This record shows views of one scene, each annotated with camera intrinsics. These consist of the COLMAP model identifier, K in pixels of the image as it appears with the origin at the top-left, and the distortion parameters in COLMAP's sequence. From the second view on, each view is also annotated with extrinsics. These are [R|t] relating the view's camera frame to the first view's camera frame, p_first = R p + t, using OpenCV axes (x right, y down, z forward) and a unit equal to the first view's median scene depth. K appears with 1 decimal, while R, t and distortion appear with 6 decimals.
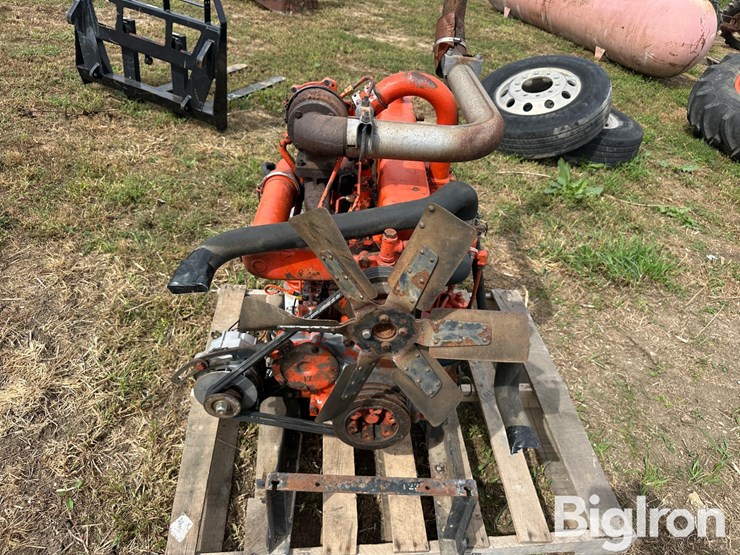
lens RADIAL K [[530.6, 0, 360.5], [0, 530.6, 263.7], [0, 0, 1]] dist [0.056629, -0.093938]
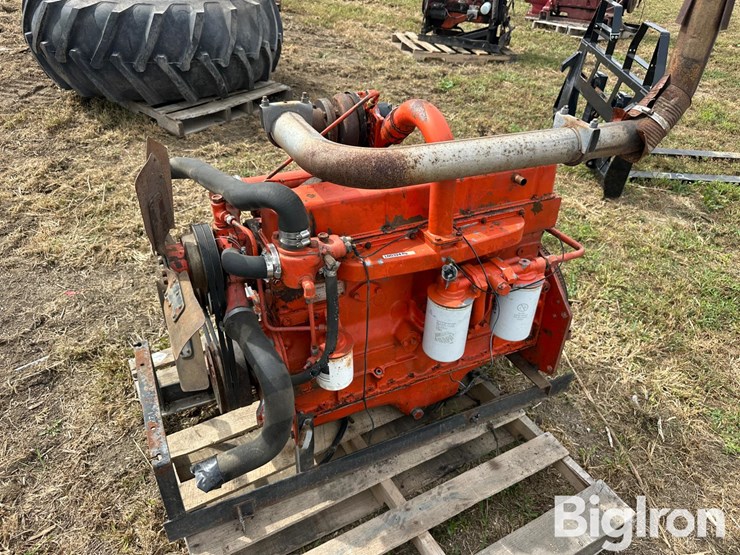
lens RADIAL K [[530.6, 0, 360.5], [0, 530.6, 263.7], [0, 0, 1]] dist [0.056629, -0.093938]
pose [[0.439720, 0.424031, -0.791735, 1.007061], [-0.518552, 0.839621, 0.161680, -0.245803], [0.733315, 0.339462, 0.589080, 0.563569]]
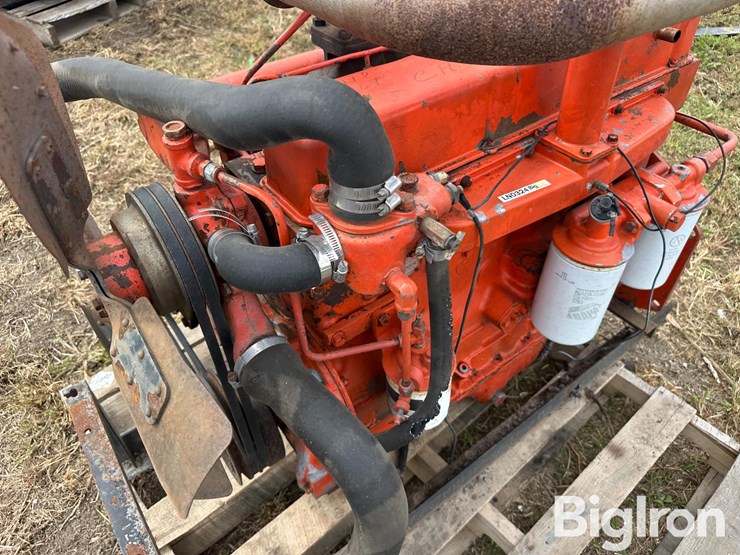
lens RADIAL K [[536.0, 0, 359.6], [0, 536.0, 271.8], [0, 0, 1]] dist [-0.008918, -0.003487]
pose [[0.604545, 0.482031, -0.634170, 0.508076], [-0.418482, 0.869600, 0.262048, -0.131661], [0.677789, 0.106969, 0.727434, 0.692667]]
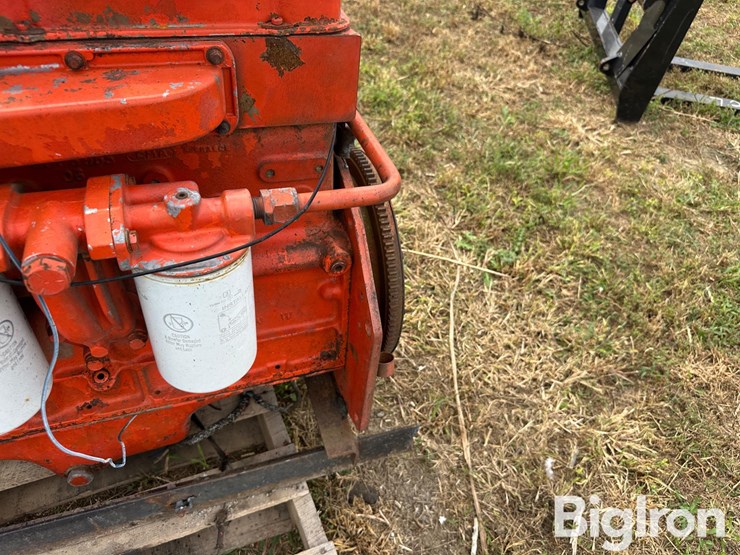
lens RADIAL K [[524.6, 0, 370.0], [0, 524.6, 274.4], [0, 0, 1]] dist [0.061177, -0.101538]
pose [[0.346092, 0.601982, -0.719609, 0.614924], [-0.601614, 0.730954, 0.322130, -0.417033], [0.719918, 0.321440, 0.615138, 1.380067]]
